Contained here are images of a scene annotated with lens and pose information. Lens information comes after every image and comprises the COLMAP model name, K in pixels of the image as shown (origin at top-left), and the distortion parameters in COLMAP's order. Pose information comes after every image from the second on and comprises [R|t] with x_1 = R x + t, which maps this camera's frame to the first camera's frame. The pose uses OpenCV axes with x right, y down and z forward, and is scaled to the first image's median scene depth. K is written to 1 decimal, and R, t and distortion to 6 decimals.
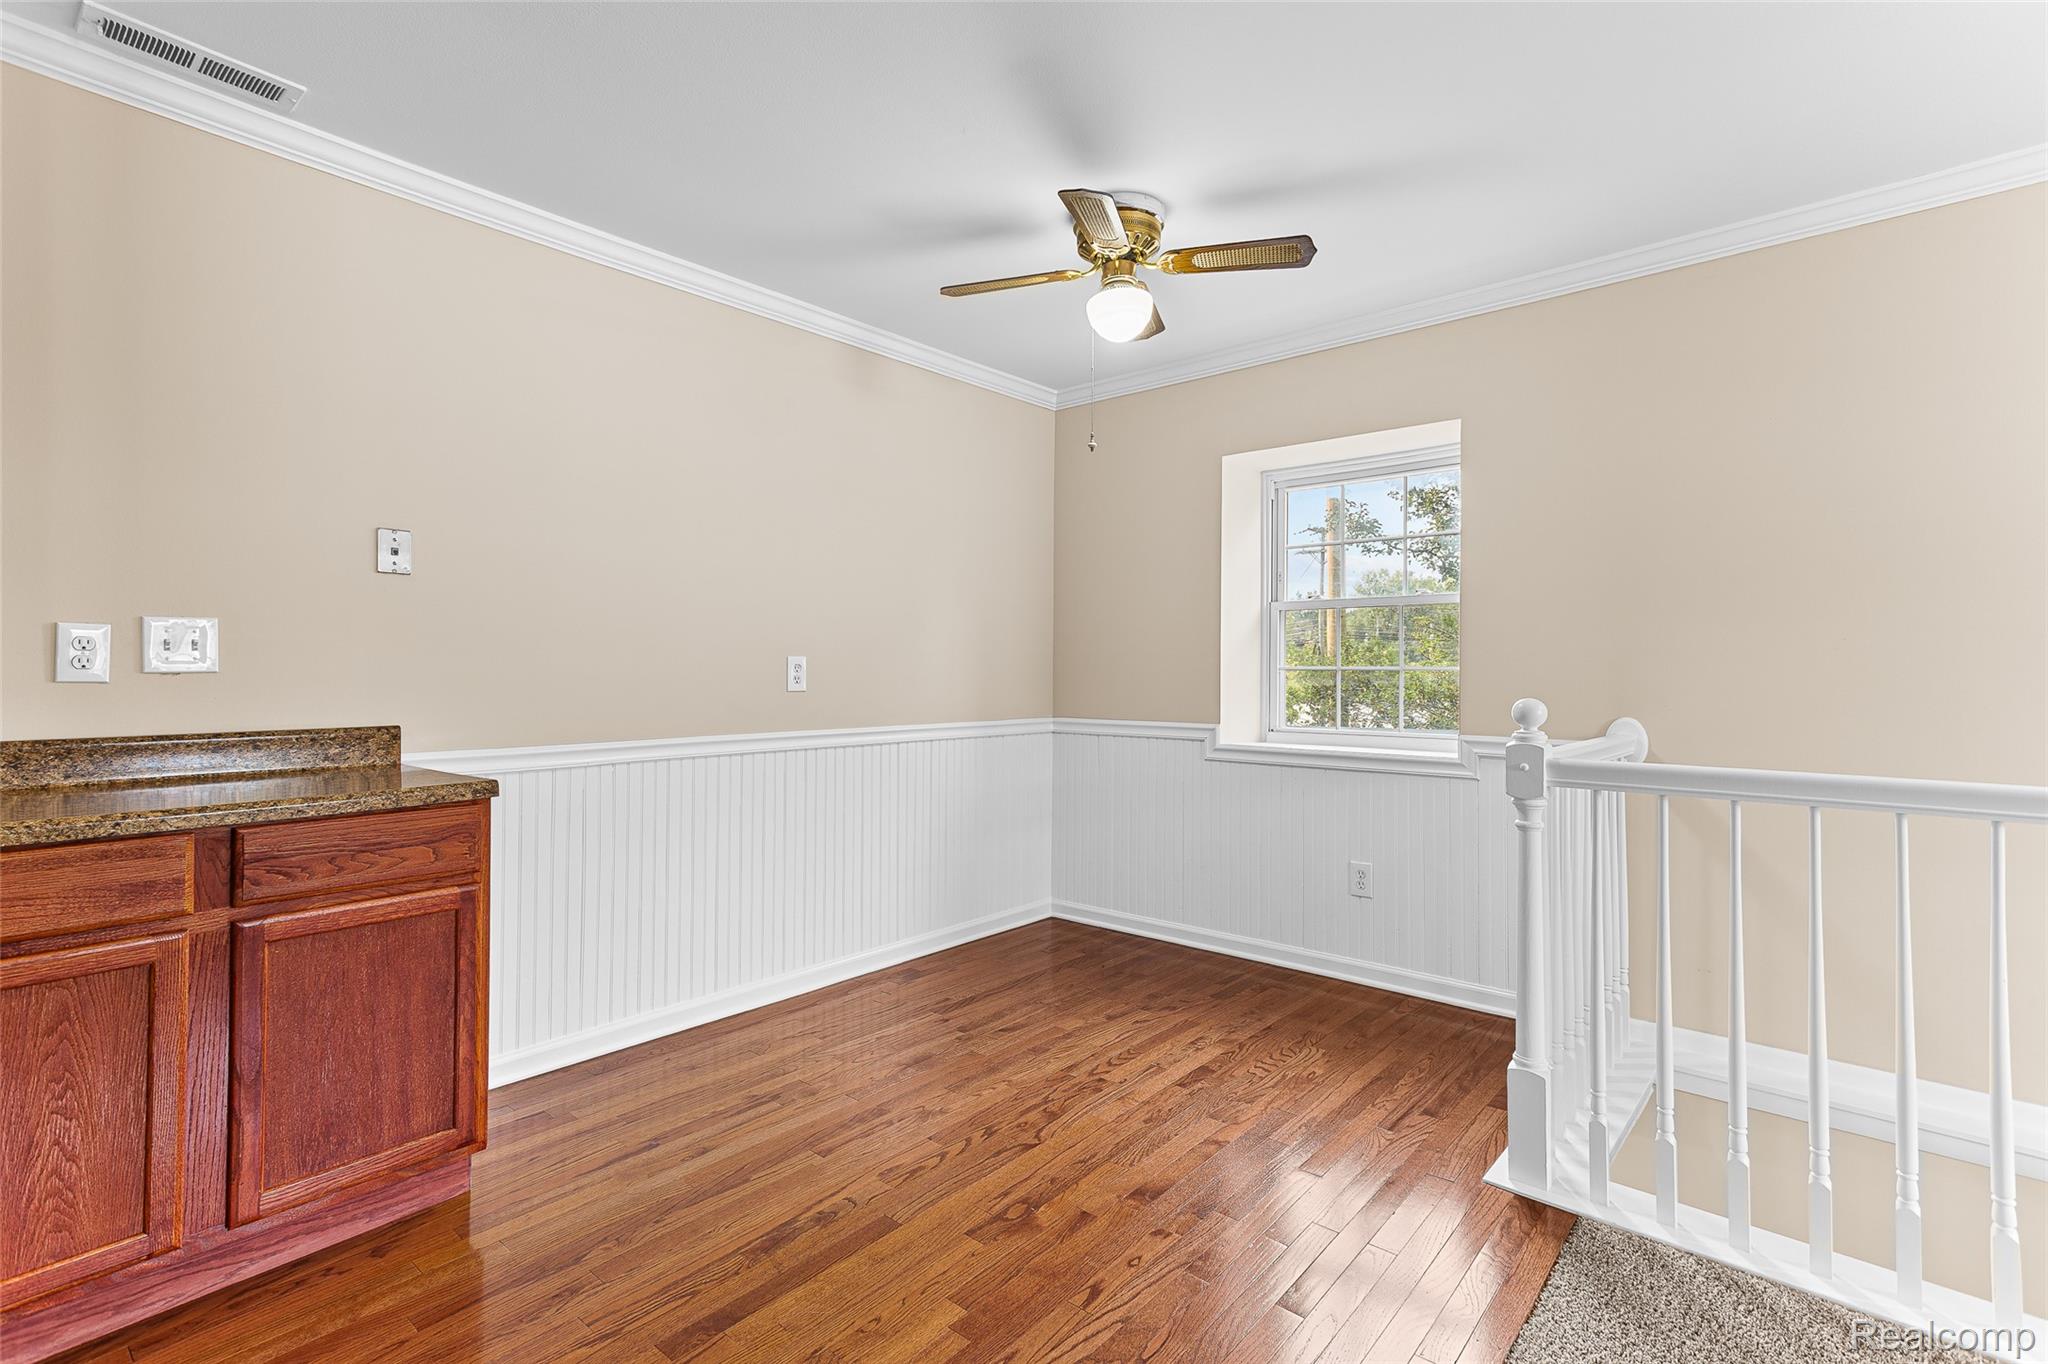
lens RADIAL K [[970.7, 0, 1025.0], [0, 970.7, 661.8], [0, 0, 1]] dist [0.020177, 0.000267]
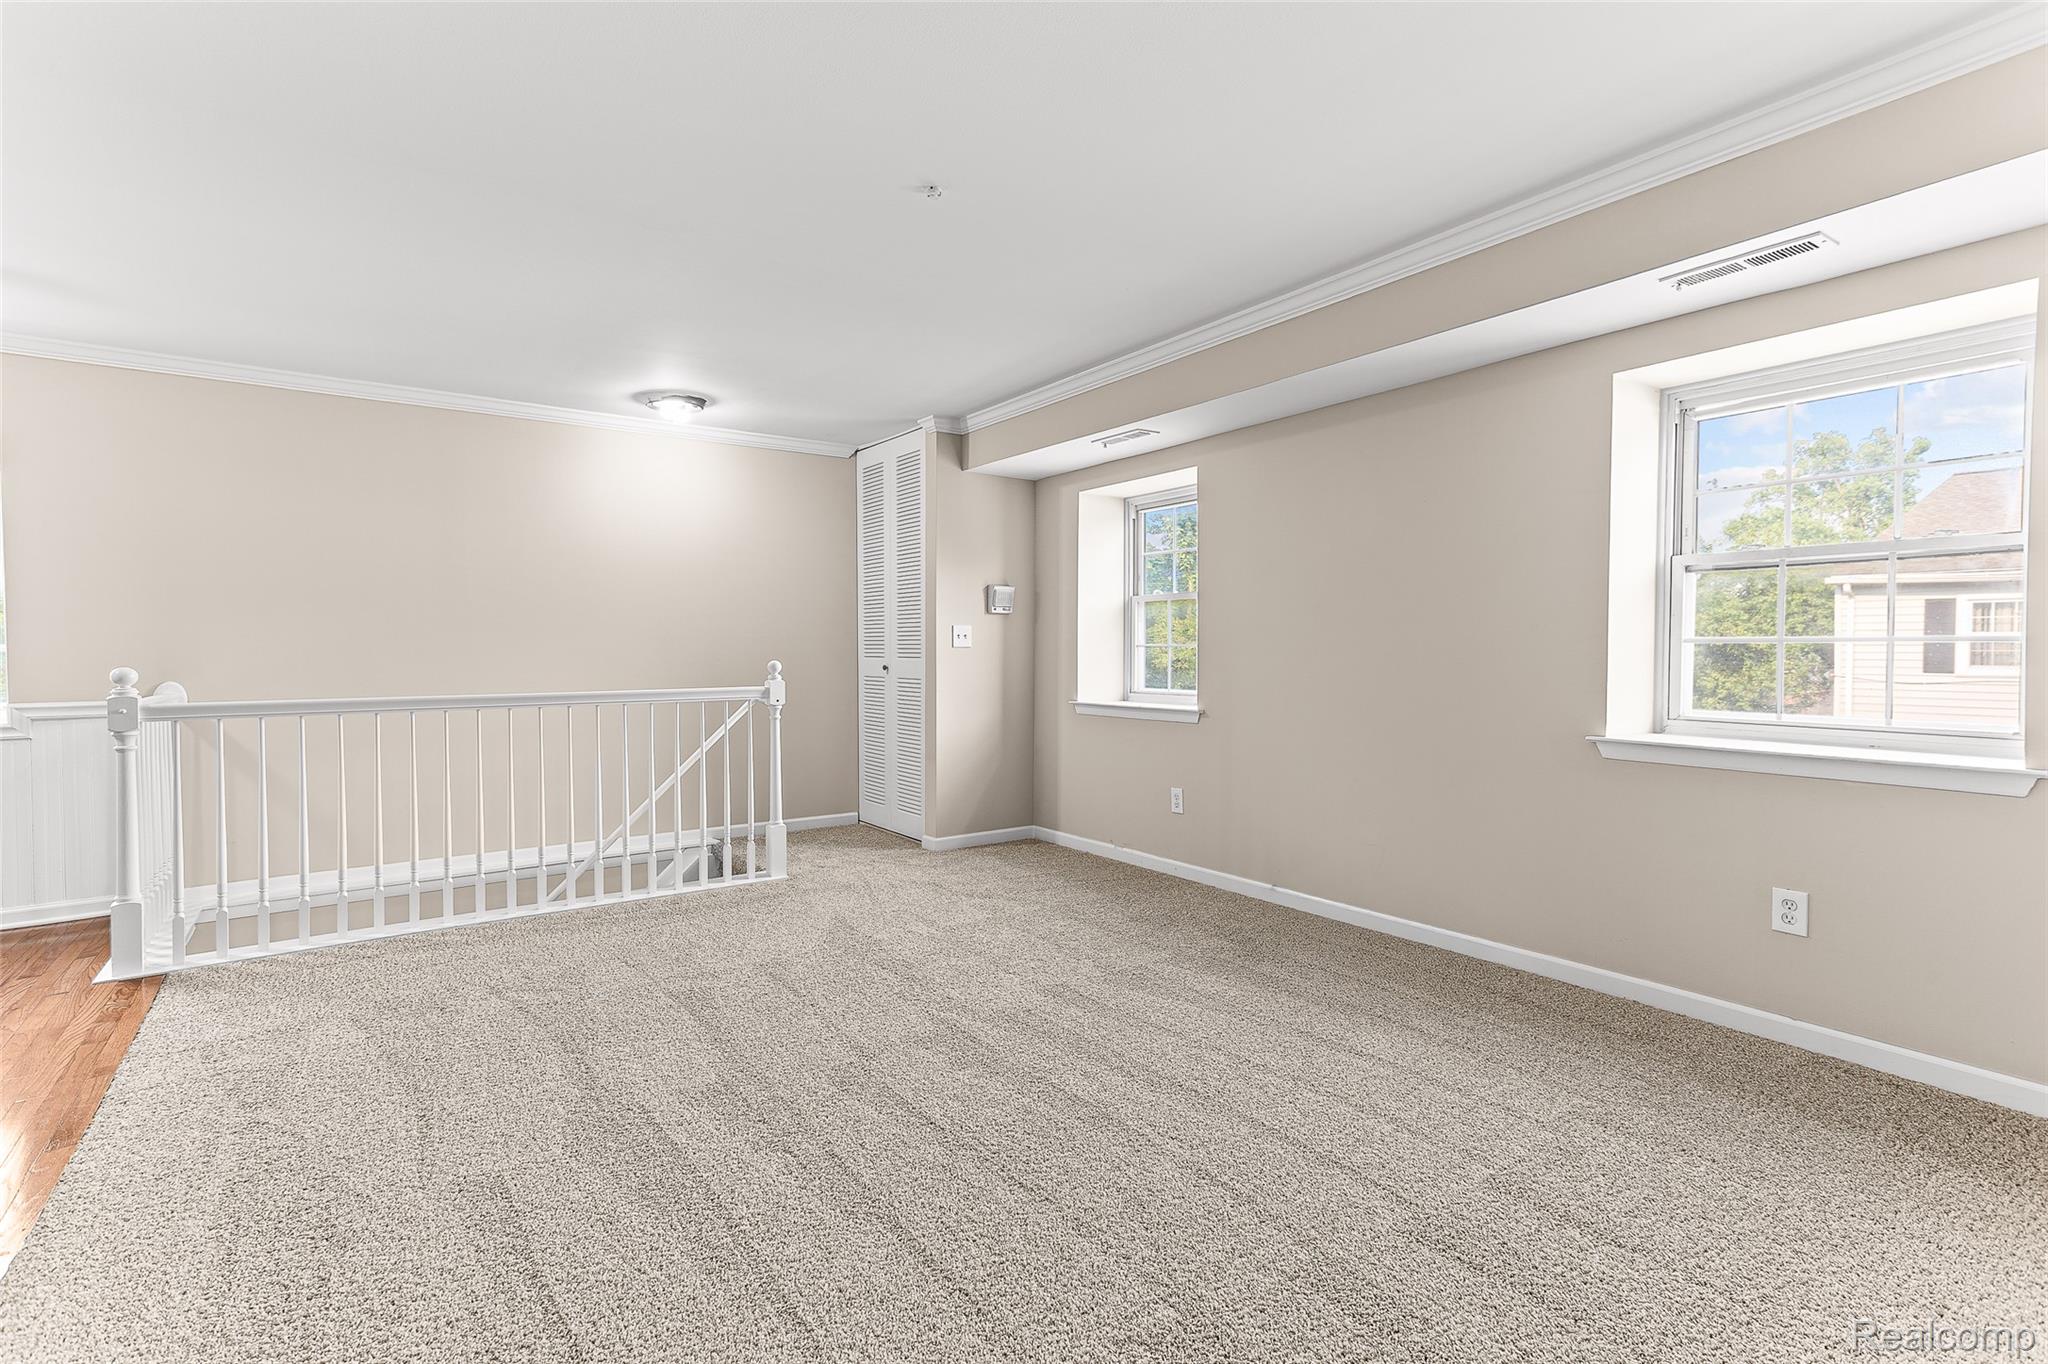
lens RADIAL K [[970.7, 0, 1025.0], [0, 970.7, 661.8], [0, 0, 1]] dist [0.020177, 0.000267]
pose [[0.251176, -0.022316, 0.967684, -0.527339], [-0.003378, 0.999708, 0.023932, -0.011184], [-0.967936, -0.009280, 0.251027, -0.640874]]
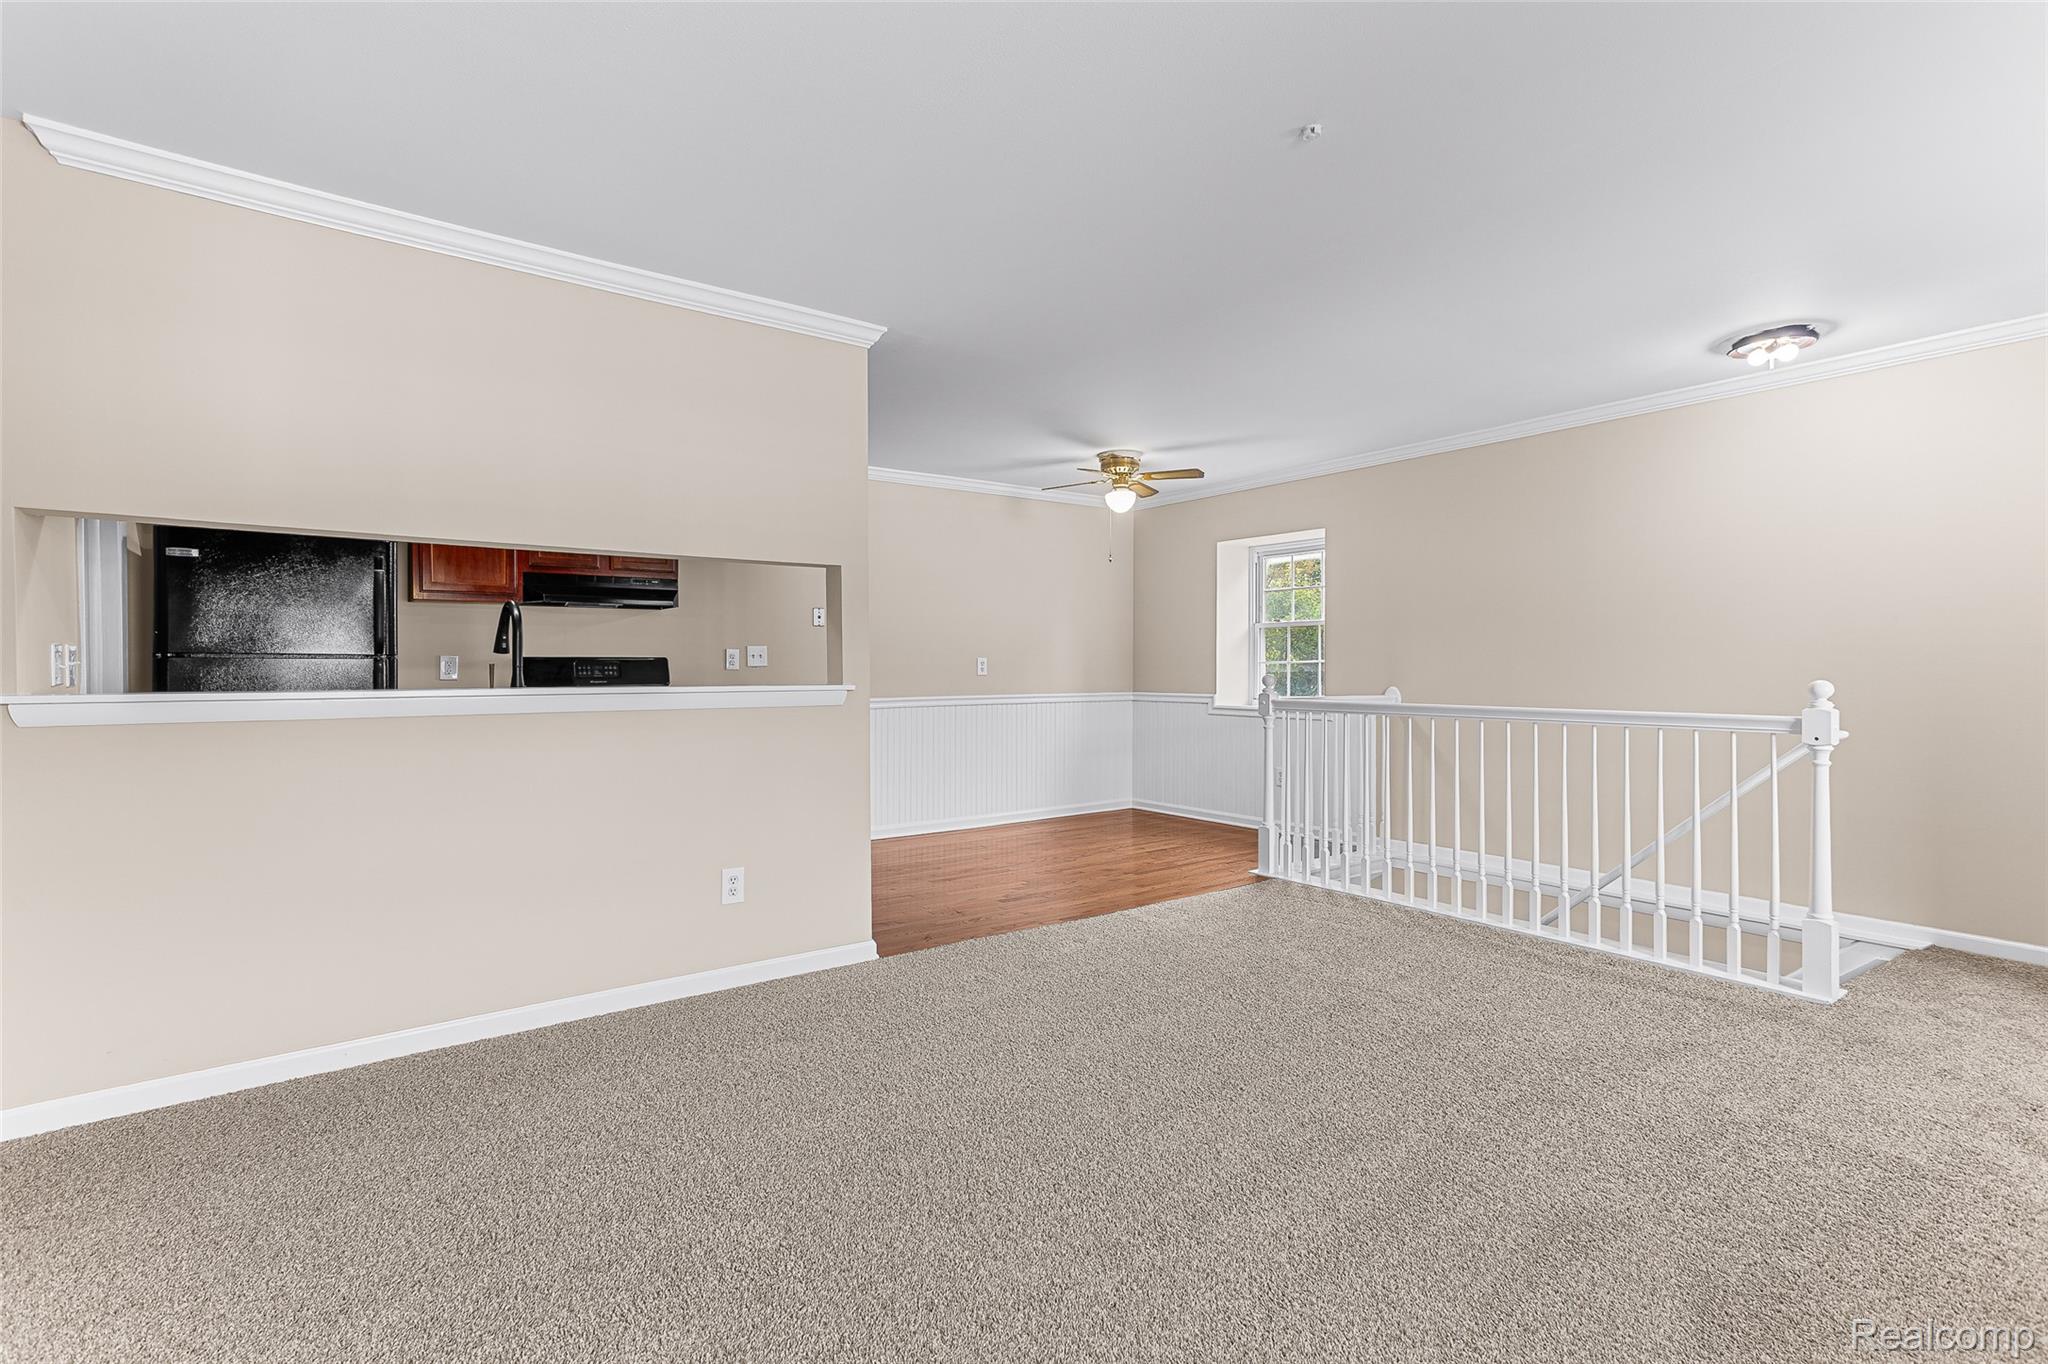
lens RADIAL K [[970.7, 0, 1025.0], [0, 970.7, 661.8], [0, 0, 1]] dist [0.020177, 0.000267]
pose [[0.975108, -0.005779, -0.221656, 0.381707], [0.006776, 0.999970, 0.003740, -0.005335], [0.221628, -0.005148, 0.975118, -1.206319]]
